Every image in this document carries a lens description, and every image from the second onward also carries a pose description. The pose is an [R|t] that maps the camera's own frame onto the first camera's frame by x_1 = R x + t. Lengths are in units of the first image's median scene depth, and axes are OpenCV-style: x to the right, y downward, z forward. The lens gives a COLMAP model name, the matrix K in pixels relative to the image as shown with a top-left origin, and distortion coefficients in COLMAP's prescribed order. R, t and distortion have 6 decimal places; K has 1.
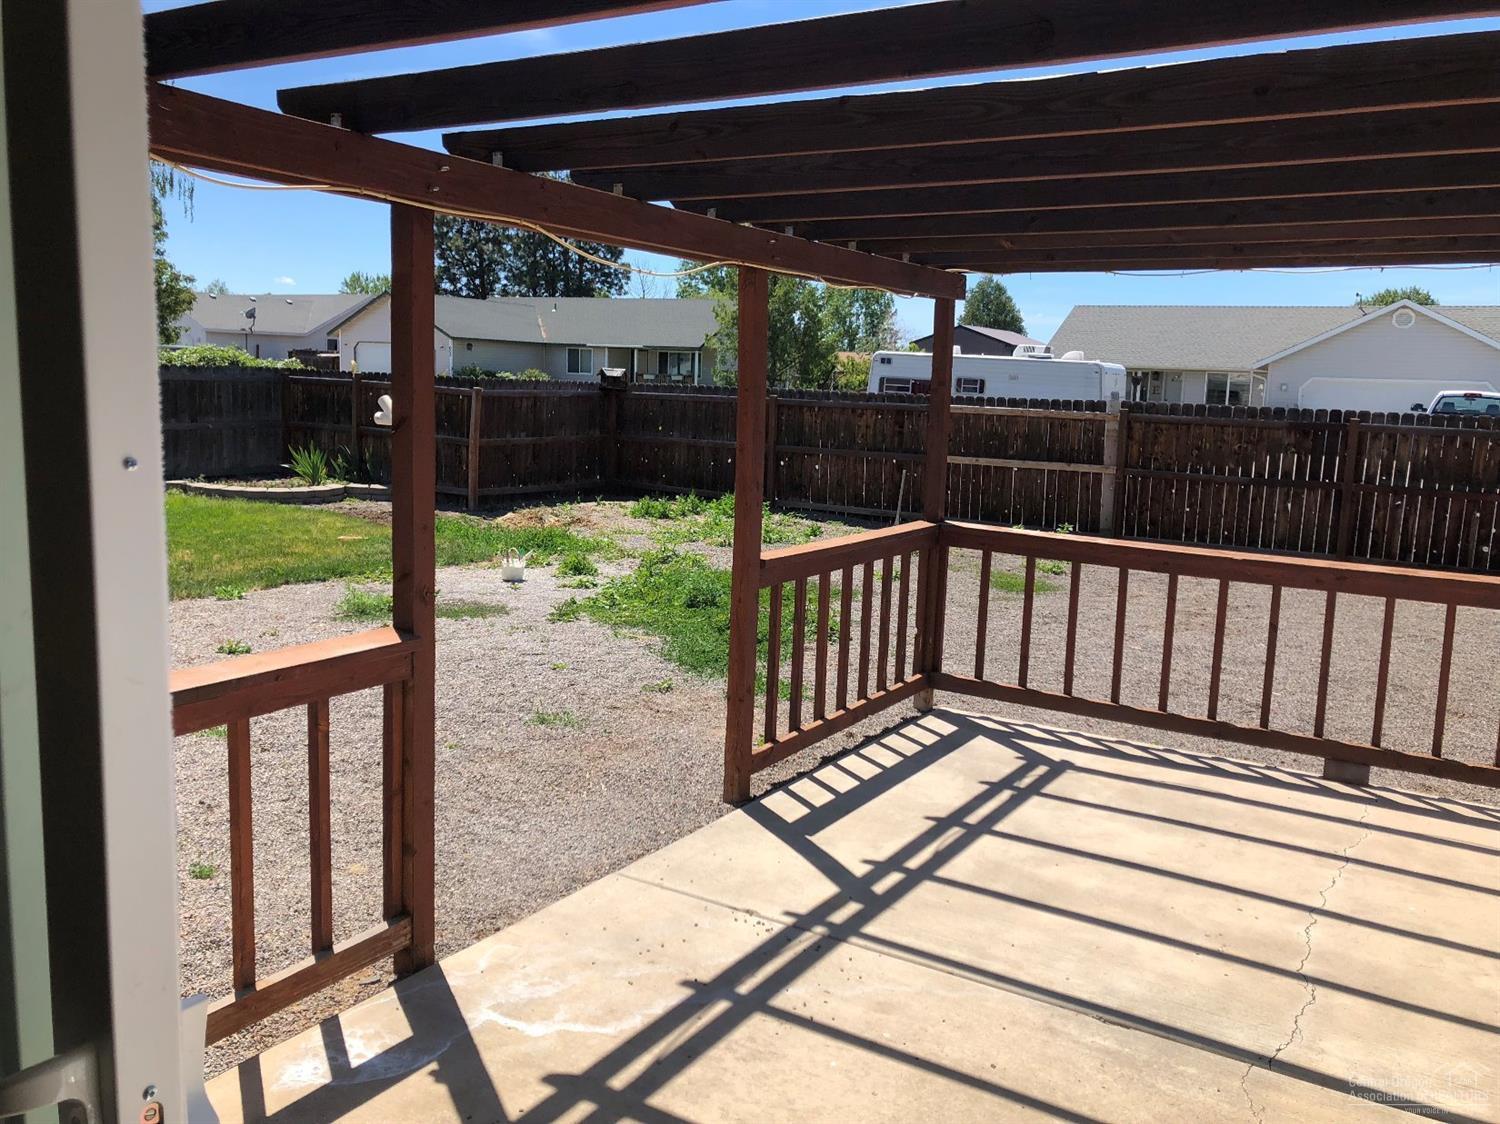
lens RADIAL K [[1229.3, 0, 751.2], [0, 1229.3, 564.0], [0, 0, 1]] dist [-0.004516, -0.011283]
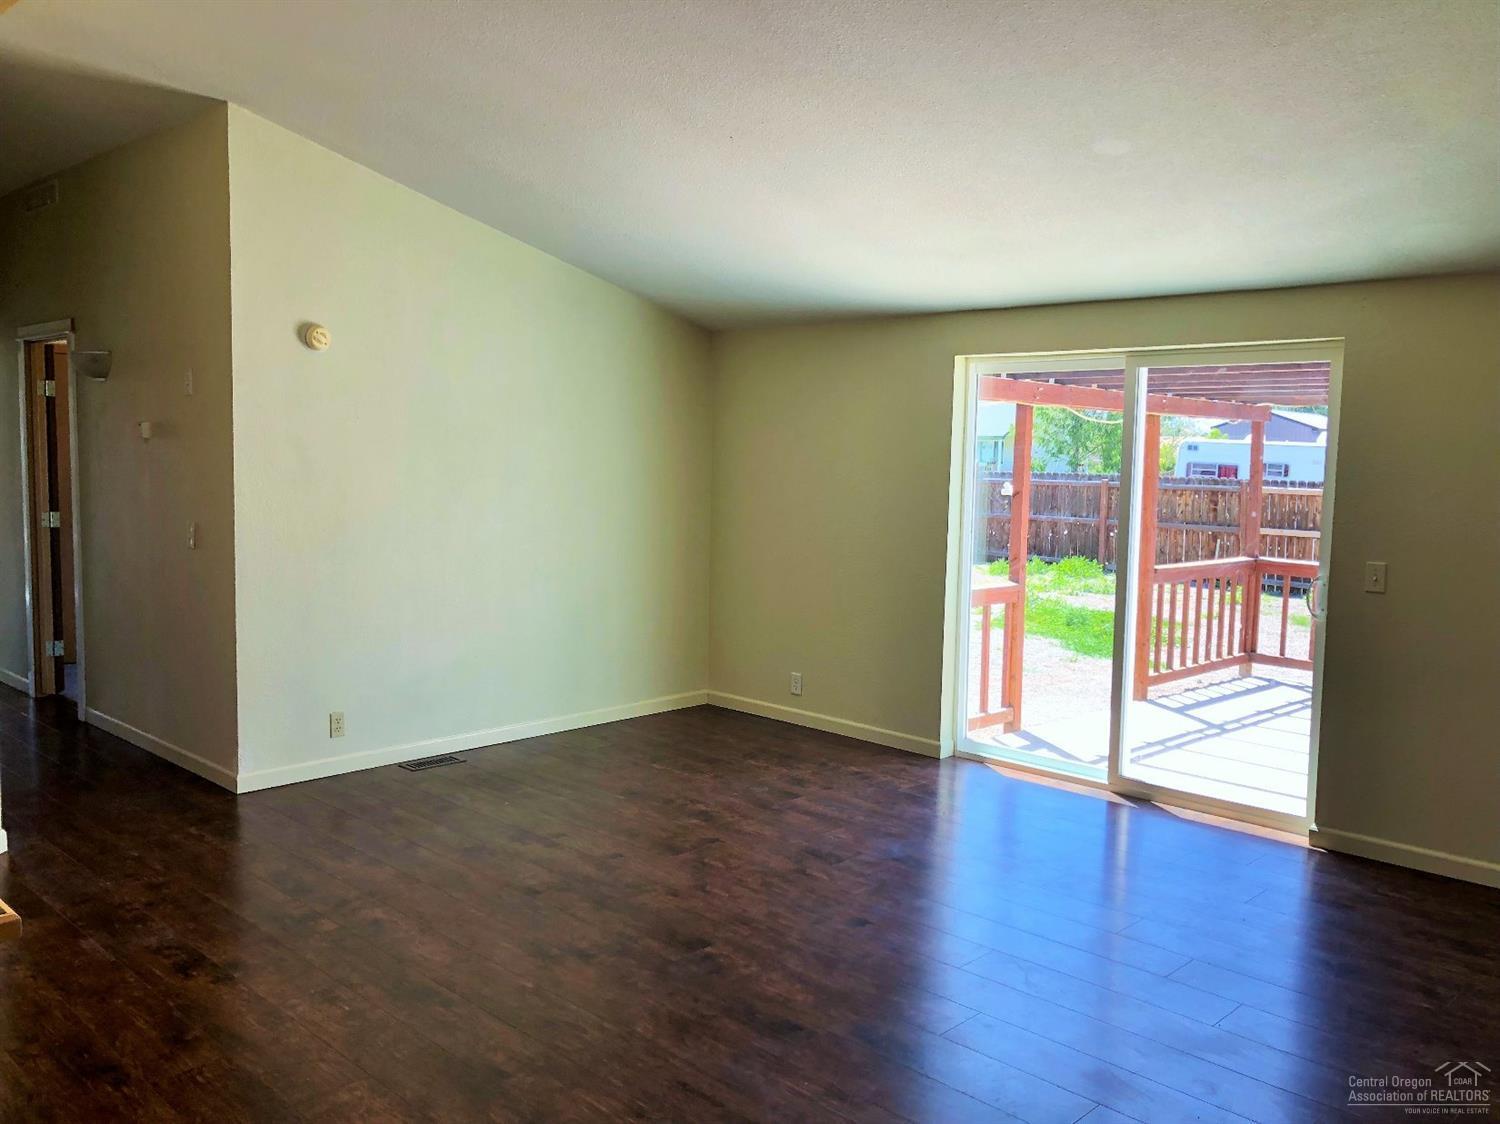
lens RADIAL K [[1229.3, 0, 744.7], [0, 1229.3, 560.8], [0, 0, 1]] dist [-0.004516, -0.011283]
pose [[0.973277, 0.011028, -0.229370, -0.101056], [-0.027305, 0.997318, -0.067909, 0.076537], [0.228006, 0.072357, 0.970967, -0.556544]]
